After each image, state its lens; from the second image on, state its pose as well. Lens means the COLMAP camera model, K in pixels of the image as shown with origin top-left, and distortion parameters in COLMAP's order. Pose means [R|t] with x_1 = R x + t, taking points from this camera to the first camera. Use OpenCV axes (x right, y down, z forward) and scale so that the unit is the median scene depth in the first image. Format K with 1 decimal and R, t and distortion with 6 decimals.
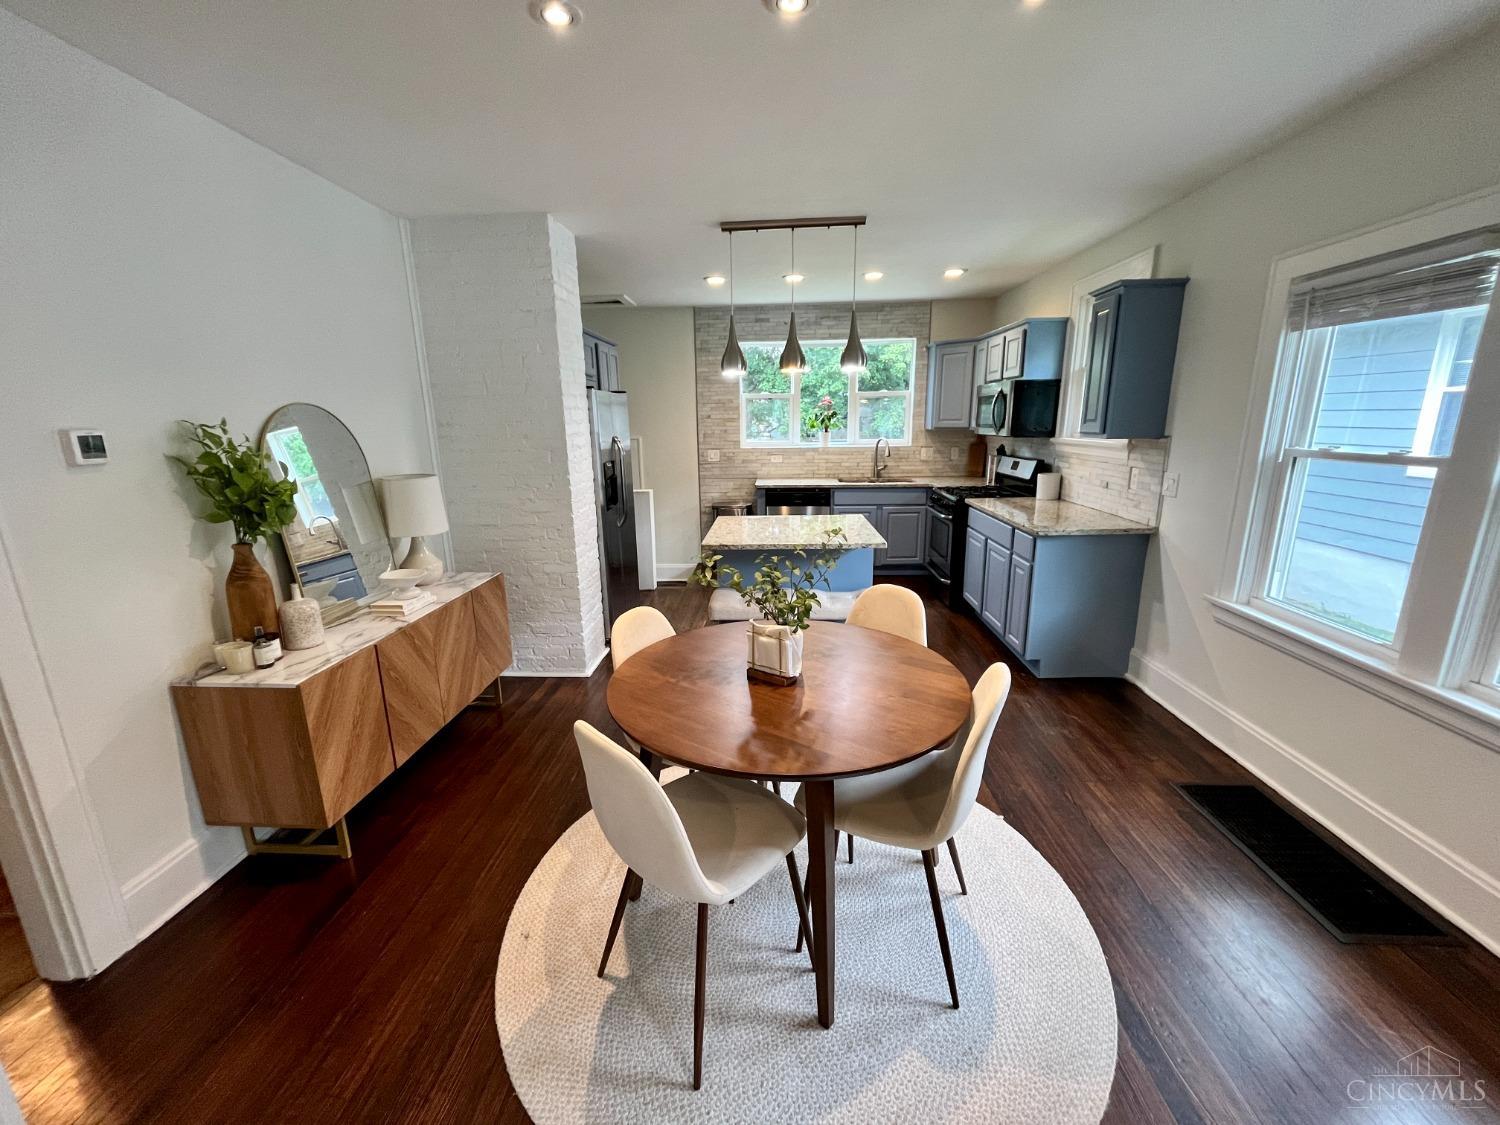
lens RADIAL K [[588.5, 0, 750.0], [0, 588.5, 562.5], [0, 0, 1]] dist [-0.001535, -0.000213]
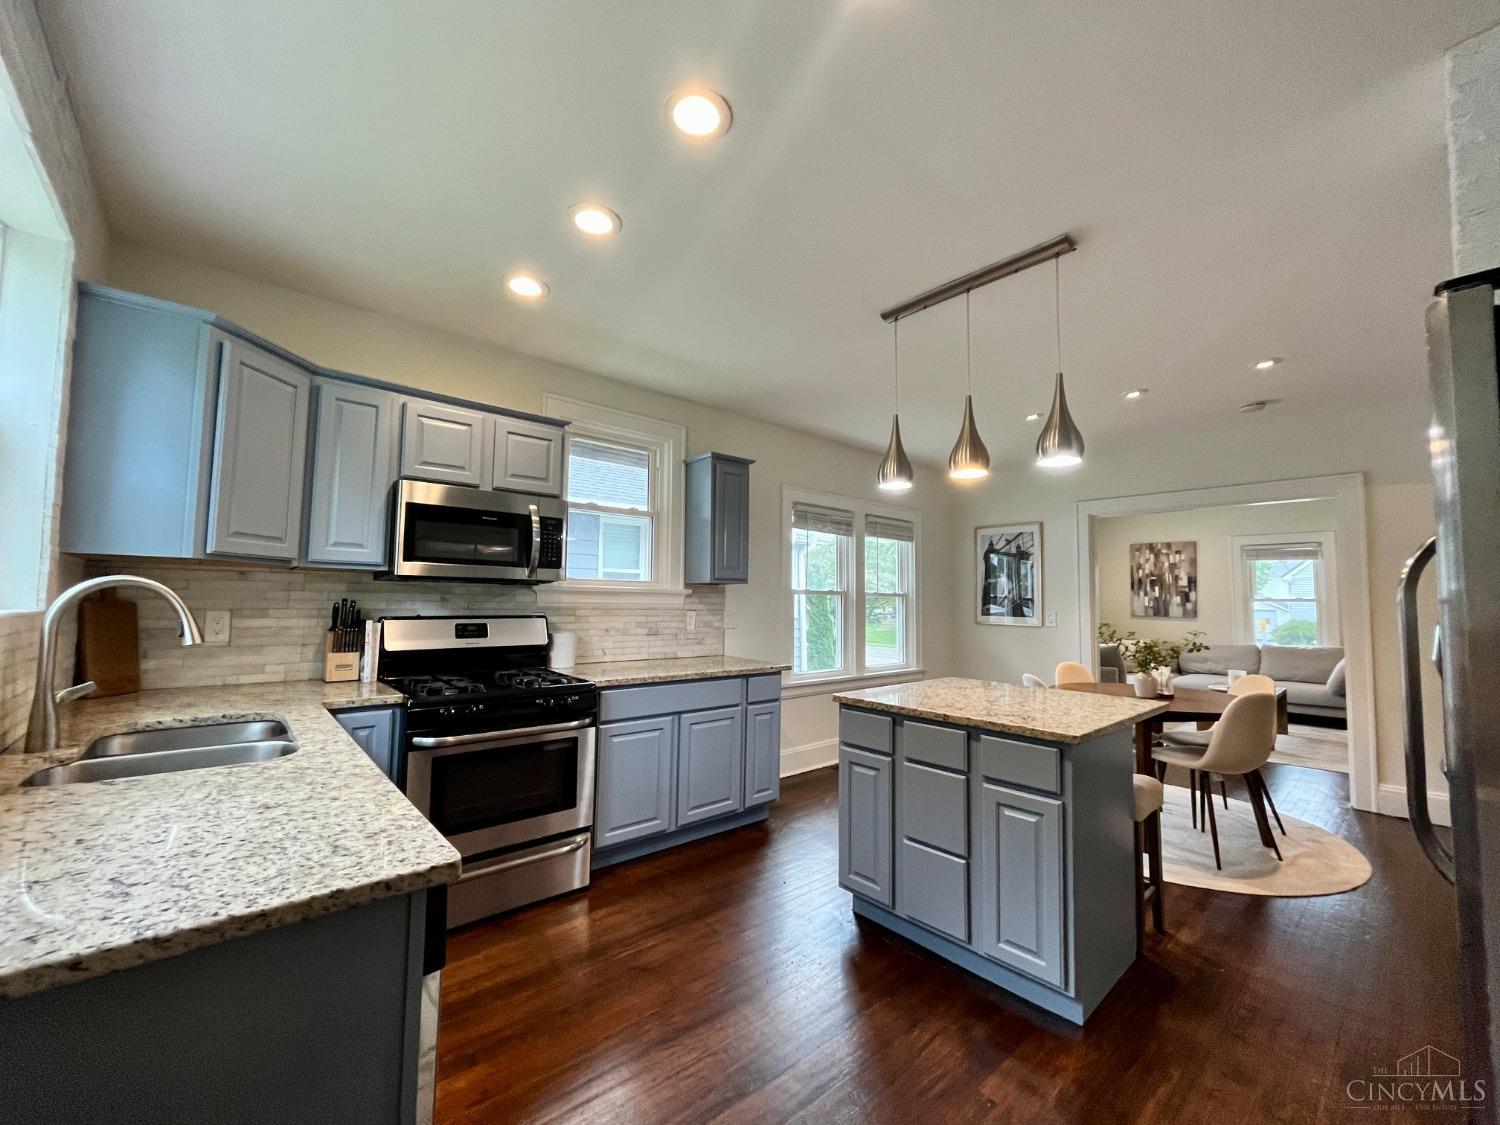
lens RADIAL K [[588.5, 0, 750.0], [0, 588.5, 562.5], [0, 0, 1]] dist [-0.001535, -0.000213]
pose [[-0.687587, 0.048073, 0.724509, -0.245377], [0.168075, 0.981244, 0.094402, -0.349039], [-0.706381, 0.186681, -0.682770, 1.728157]]
